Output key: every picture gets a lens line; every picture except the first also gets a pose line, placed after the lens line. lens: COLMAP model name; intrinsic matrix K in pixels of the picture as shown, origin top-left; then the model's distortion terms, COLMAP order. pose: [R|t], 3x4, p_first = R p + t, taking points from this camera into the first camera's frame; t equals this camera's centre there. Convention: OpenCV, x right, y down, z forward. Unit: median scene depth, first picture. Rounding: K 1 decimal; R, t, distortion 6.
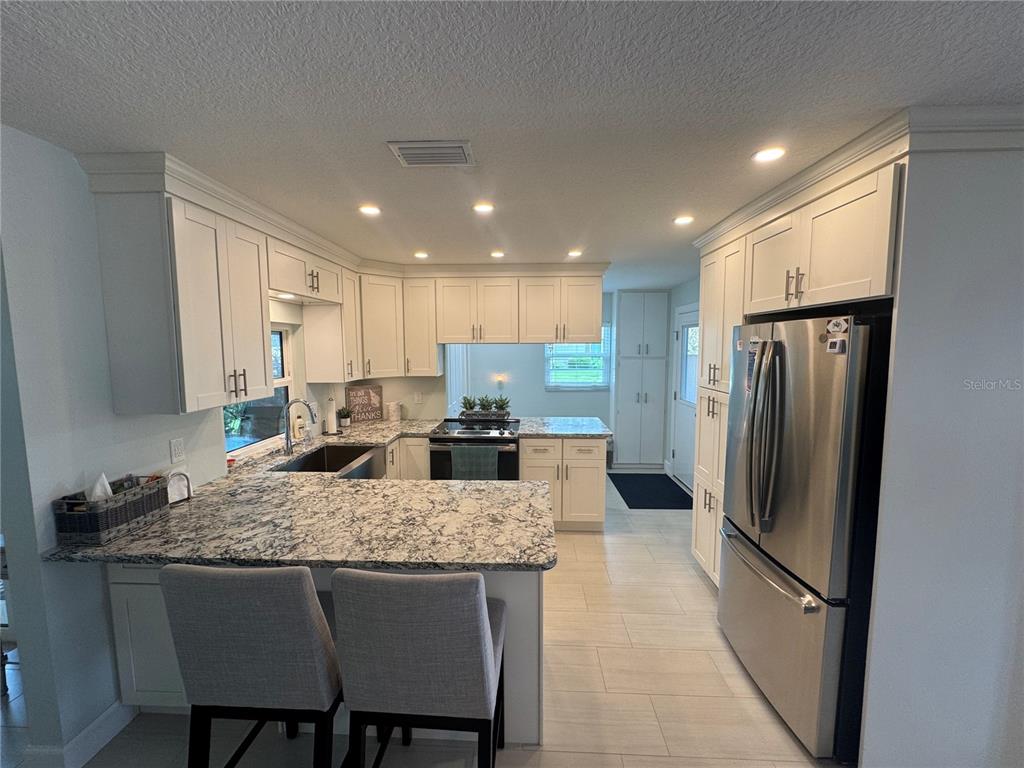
lens RADIAL K [[410.2, 0, 511.3], [0, 410.2, 385.6], [0, 0, 1]] dist [-0.003088, 0.000004]
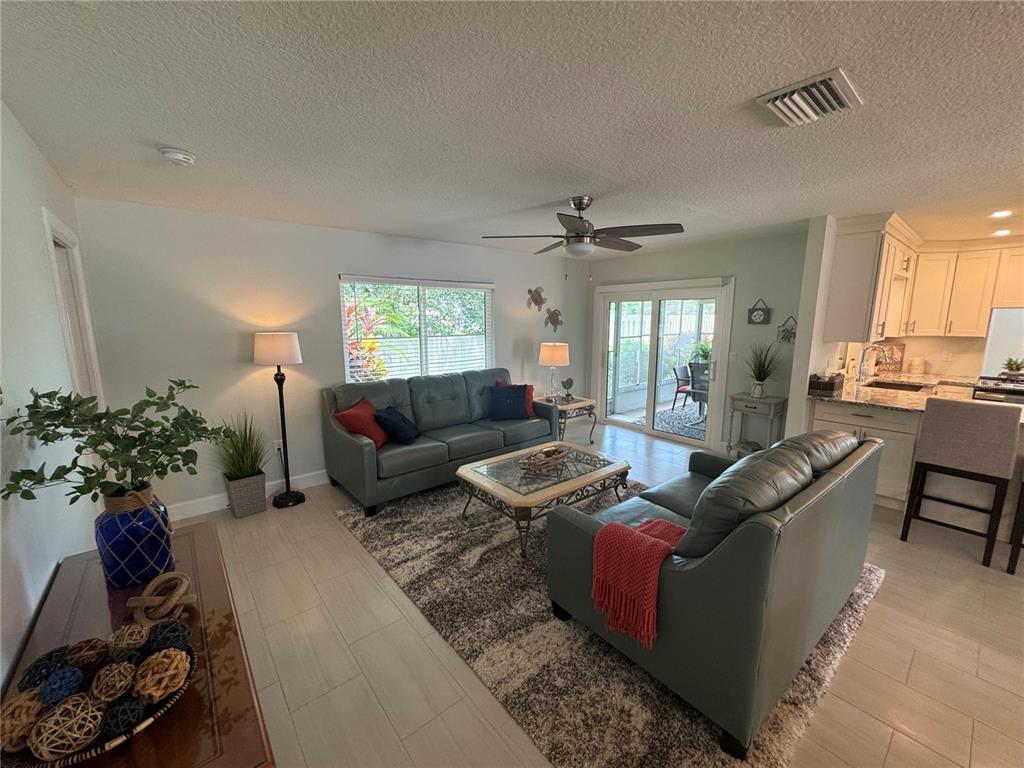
lens RADIAL K [[410.2, 0, 509.4], [0, 410.2, 383.2], [0, 0, 1]] dist [-0.003088, 0.000004]
pose [[0.674078, 0.122375, -0.728452, -0.251339], [-0.070974, 0.992348, 0.101032, 0.091531], [0.735242, -0.016402, 0.677606, -0.808172]]
